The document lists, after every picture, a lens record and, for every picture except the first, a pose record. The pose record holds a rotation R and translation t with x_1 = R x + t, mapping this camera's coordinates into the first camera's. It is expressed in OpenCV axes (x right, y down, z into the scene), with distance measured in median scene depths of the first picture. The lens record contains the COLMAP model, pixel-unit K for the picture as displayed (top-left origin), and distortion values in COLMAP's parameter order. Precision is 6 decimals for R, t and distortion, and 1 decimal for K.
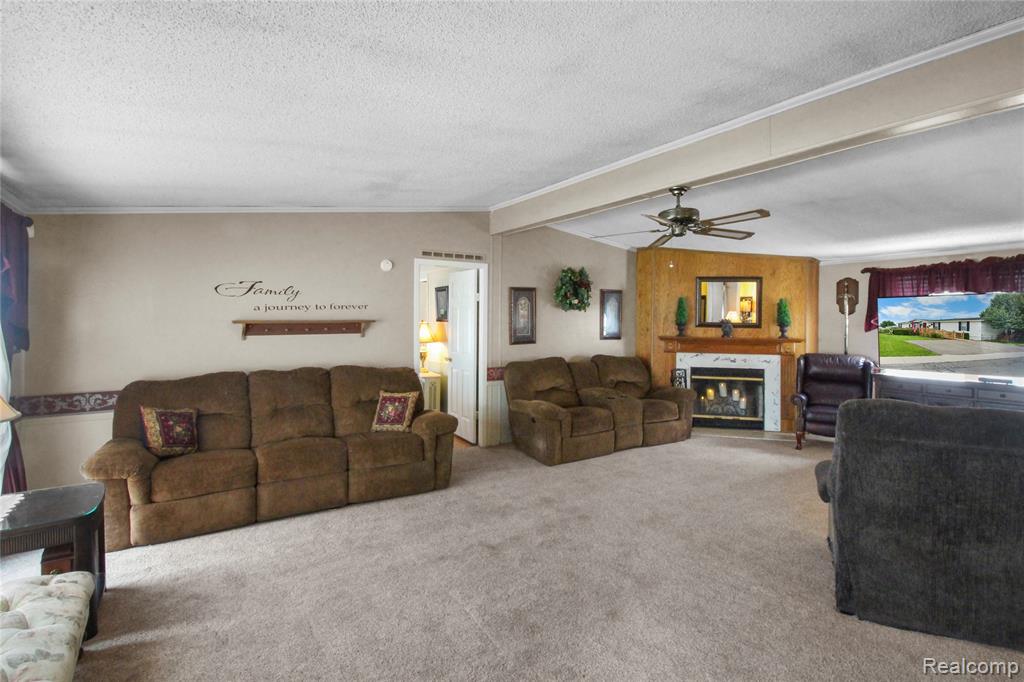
lens RADIAL K [[482.4, 0, 514.1], [0, 482.4, 324.3], [0, 0, 1]] dist [0.001162, 0.000831]
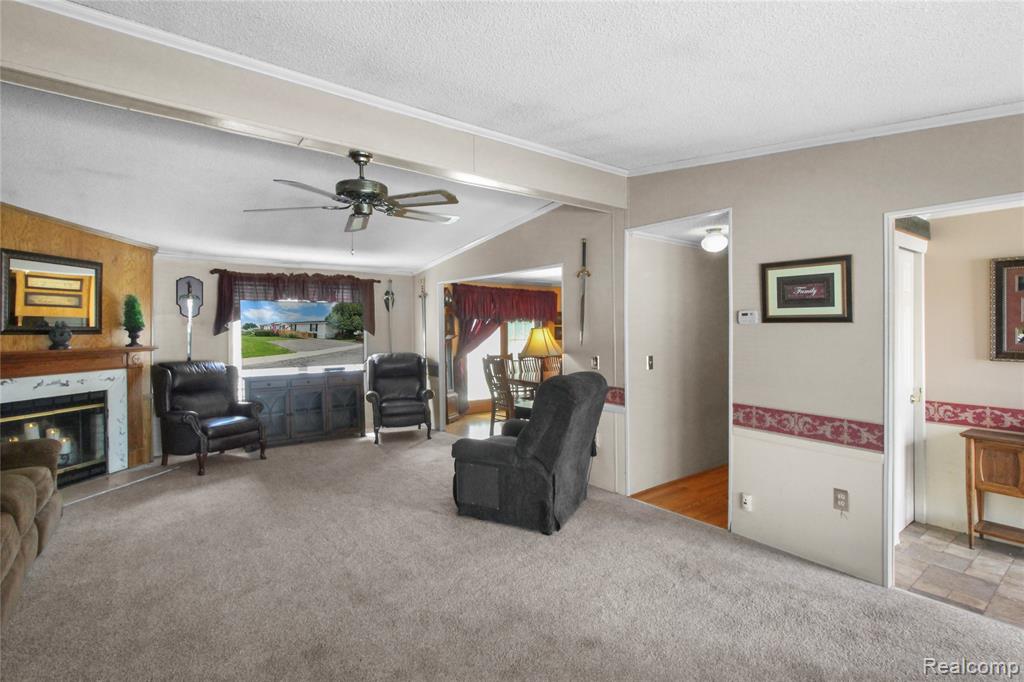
lens RADIAL K [[482.4, 0, 514.1], [0, 482.4, 324.3], [0, 0, 1]] dist [0.001162, 0.000831]
pose [[-0.059392, -0.002153, 0.998232, -0.253878], [0.011181, 0.999934, 0.002822, -0.001525], [-0.998172, 0.011329, -0.059364, 0.437311]]
